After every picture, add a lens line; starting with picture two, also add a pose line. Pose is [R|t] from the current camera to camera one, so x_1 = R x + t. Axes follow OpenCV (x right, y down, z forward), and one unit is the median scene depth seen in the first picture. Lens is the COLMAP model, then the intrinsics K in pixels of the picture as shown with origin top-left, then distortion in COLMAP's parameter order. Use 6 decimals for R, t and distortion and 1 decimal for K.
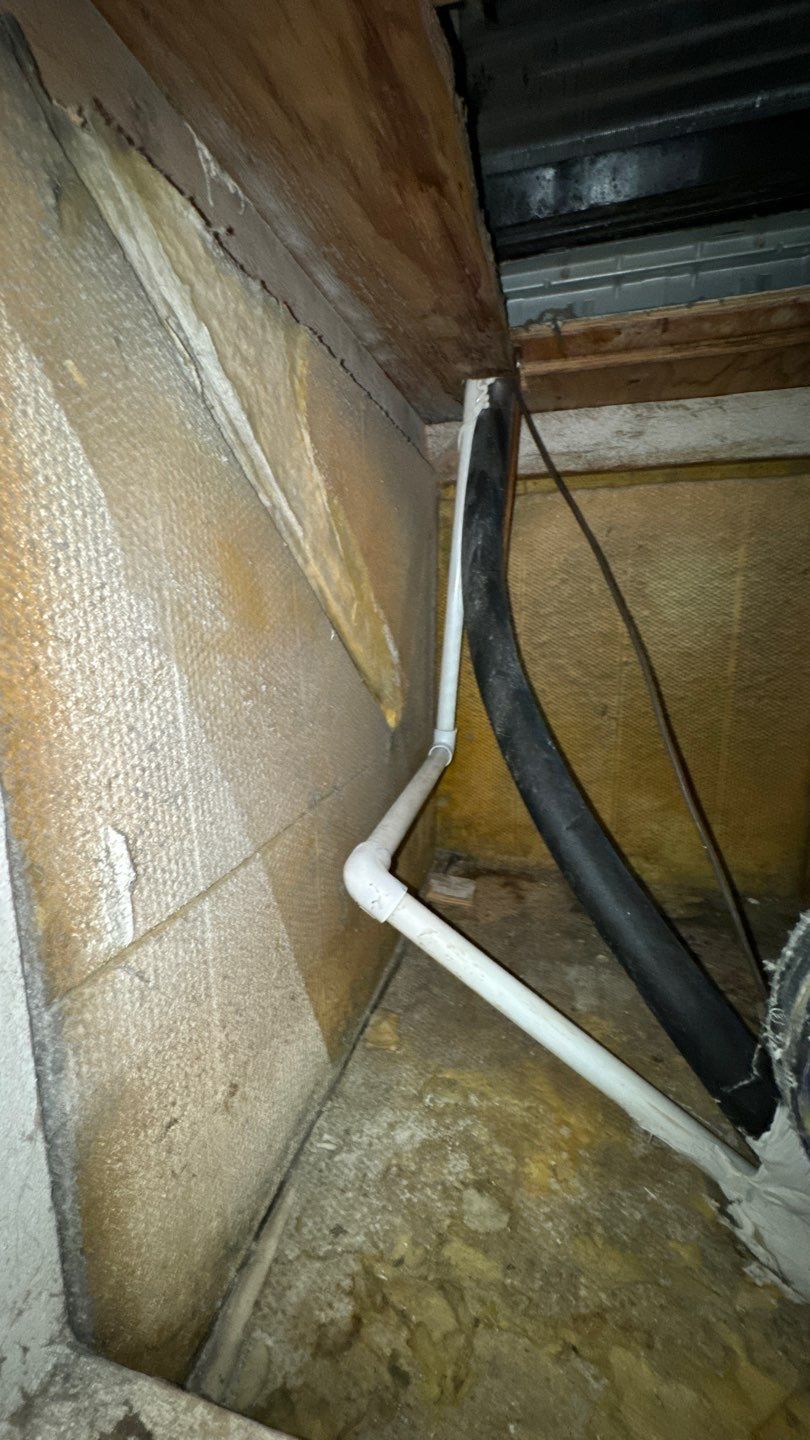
lens RADIAL K [[576.6, 0, 403.5], [0, 576.6, 719.4], [0, 0, 1]] dist [-0.004759, 0.001073]
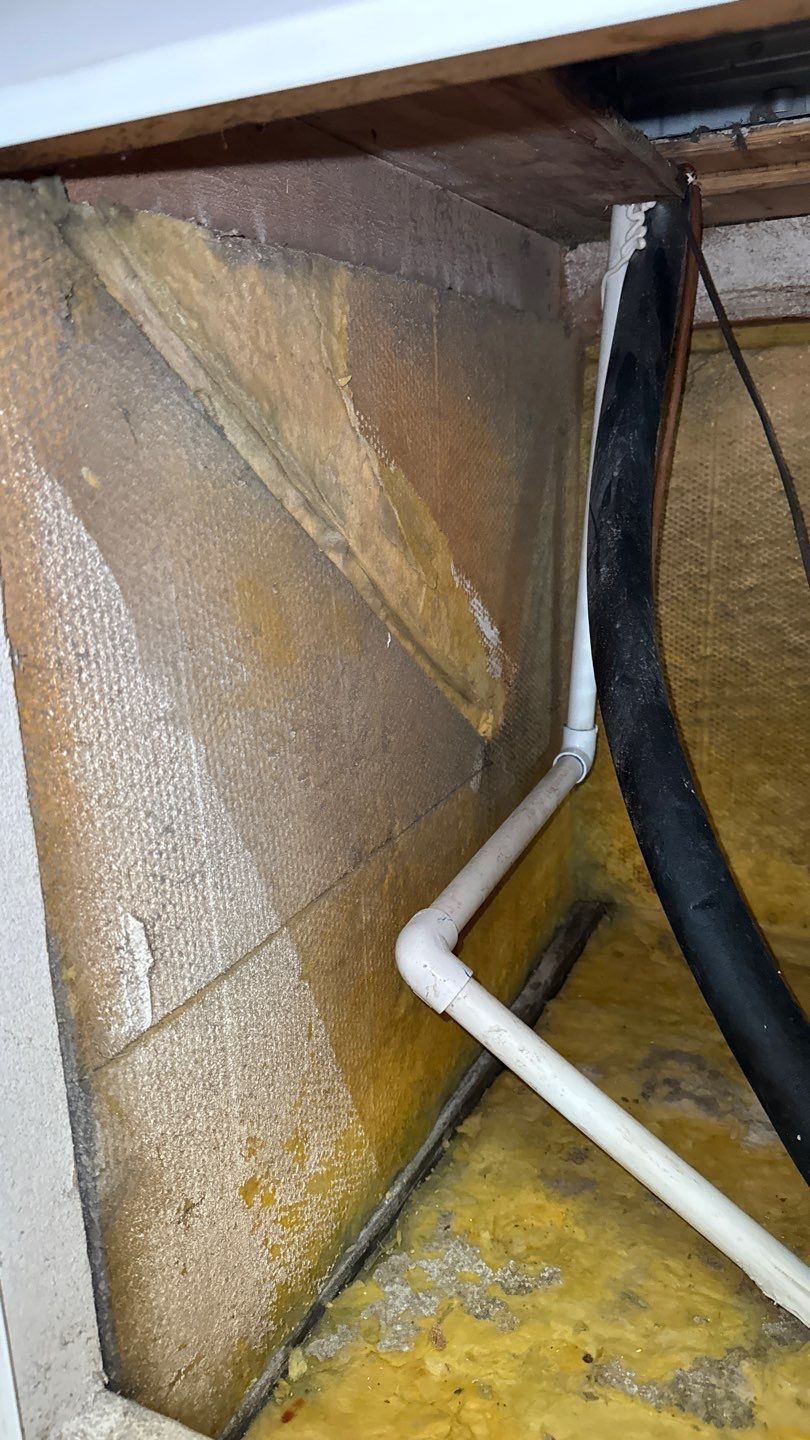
lens RADIAL K [[1019.7, 0, 411.4], [0, 1019.7, 706.7], [0, 0, 1]] dist [0.151323, -0.230107]
pose [[0.983896, 0.017758, -0.177858, 0.176349], [-0.004044, 0.997009, 0.077173, -0.189822], [0.178696, -0.075211, 0.981025, -0.399440]]
